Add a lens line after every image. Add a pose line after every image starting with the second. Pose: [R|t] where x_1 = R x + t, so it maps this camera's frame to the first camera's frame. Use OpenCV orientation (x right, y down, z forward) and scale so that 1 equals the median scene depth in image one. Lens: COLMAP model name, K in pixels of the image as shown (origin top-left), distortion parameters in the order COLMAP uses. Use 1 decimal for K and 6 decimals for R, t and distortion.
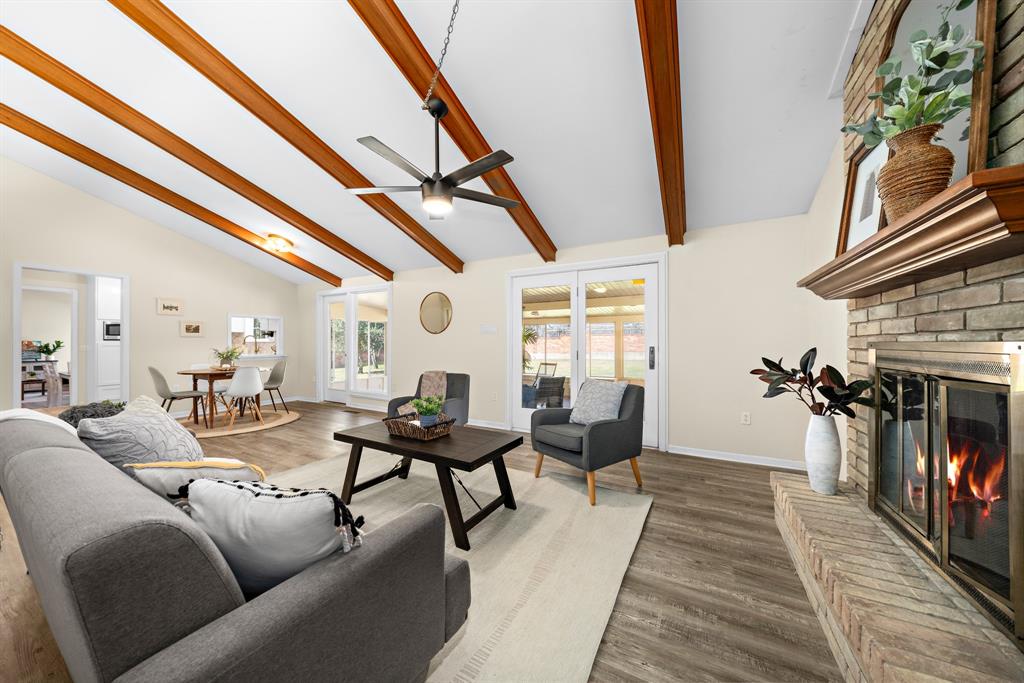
lens RADIAL K [[340.1, 0, 511.5], [0, 340.1, 341.9], [0, 0, 1]] dist [0.000159, 0.000002]
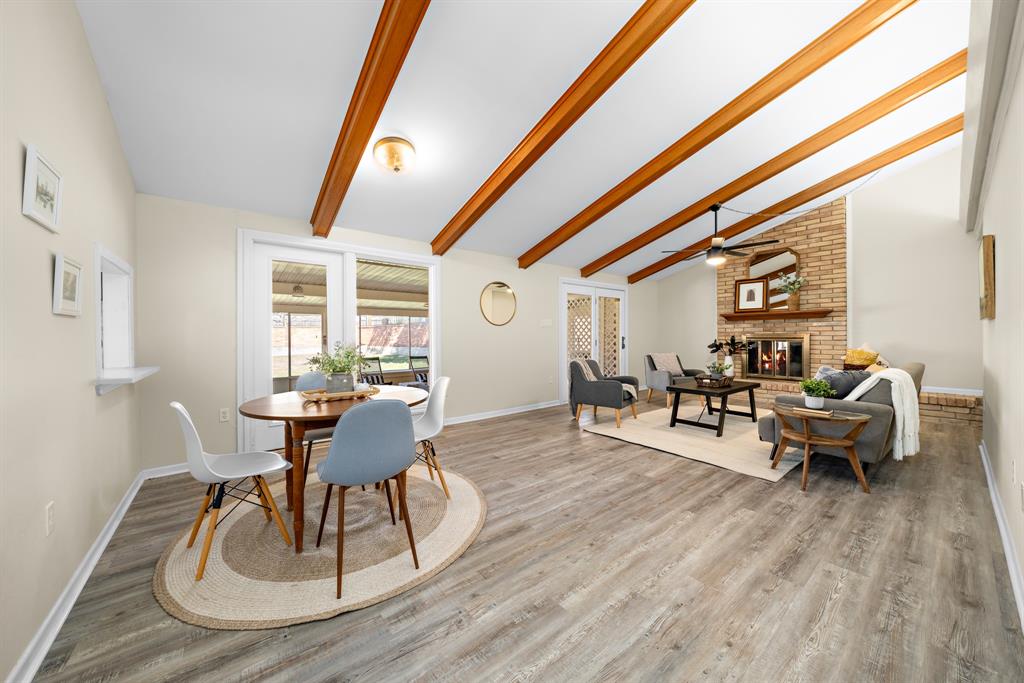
lens RADIAL K [[340.1, 0, 514.6], [0, 340.1, 337.3], [0, 0, 1]] dist [0.000159, 0.000002]
pose [[0.387565, -0.003561, 0.921836, -1.079730], [0.002013, 0.999993, 0.003017, 0.007838], [-0.921840, 0.000686, 0.387569, 0.594787]]
